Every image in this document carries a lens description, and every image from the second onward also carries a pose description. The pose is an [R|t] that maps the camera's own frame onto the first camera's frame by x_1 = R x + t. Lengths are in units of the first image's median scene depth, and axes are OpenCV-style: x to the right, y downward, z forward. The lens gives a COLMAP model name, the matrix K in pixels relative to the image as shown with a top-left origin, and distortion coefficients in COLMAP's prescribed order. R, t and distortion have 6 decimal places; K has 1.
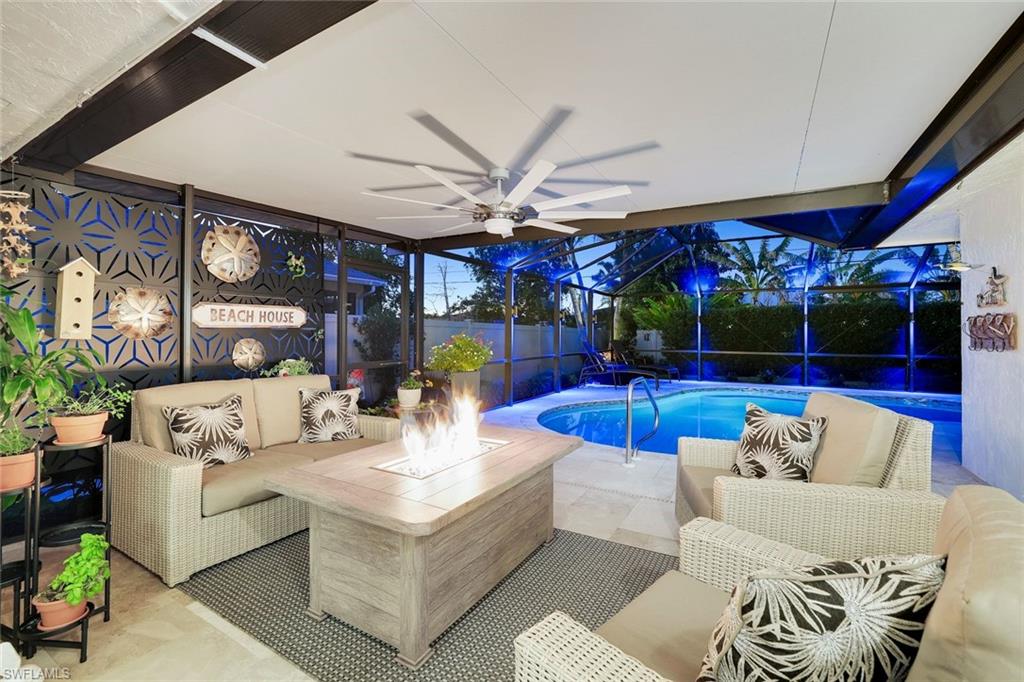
lens RADIAL K [[433.2, 0, 520.8], [0, 433.2, 328.1], [0, 0, 1]] dist [-0.000858, 0.000075]
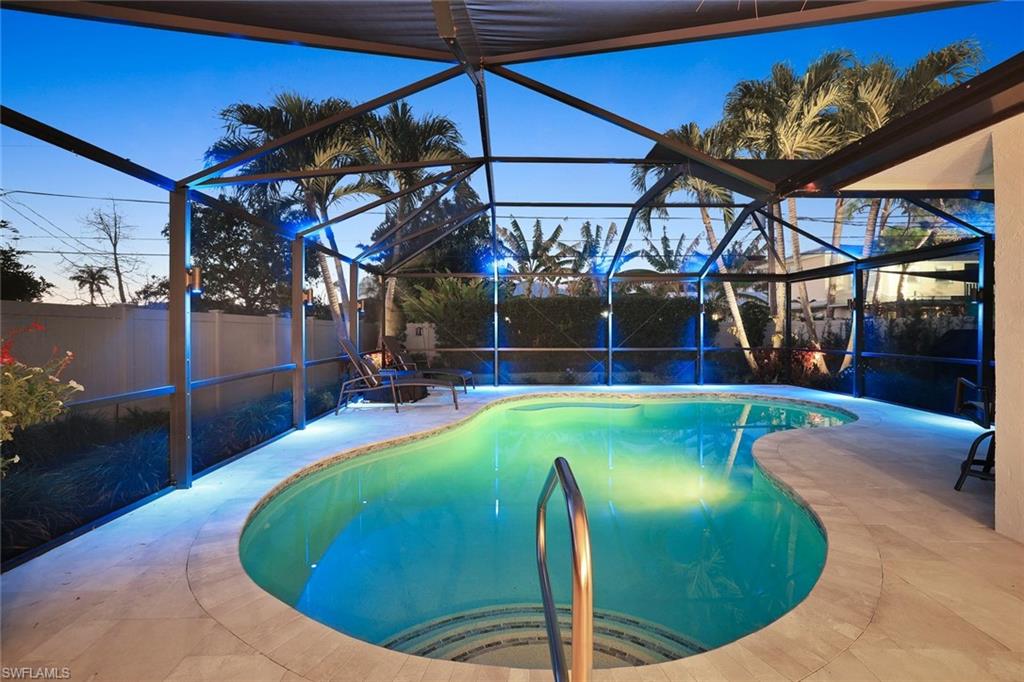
lens RADIAL K [[445.4, 0, 505.0], [0, 445.4, 334.7], [0, 0, 1]] dist [-0.032211, 0.004991]
pose [[0.875124, -0.014308, 0.483687, 0.021901], [0.000318, 0.999580, 0.028993, 0.002938], [-0.483898, -0.025219, 0.874761, 0.189584]]
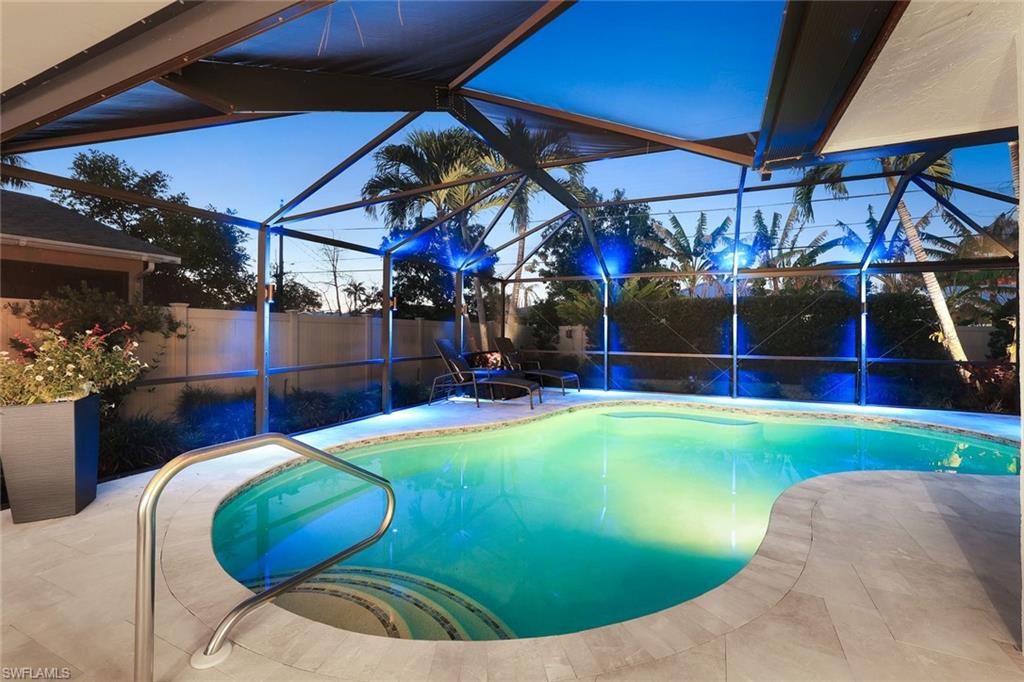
lens RADIAL K [[445.4, 0, 503.0], [0, 445.4, 330.7], [0, 0, 1]] dist [-0.032211, 0.004991]
pose [[0.997921, 0.001330, 0.064440, 0.120077], [-0.002242, 0.999898, 0.014081, 0.002929], [-0.064415, -0.014196, 0.997822, 0.149960]]
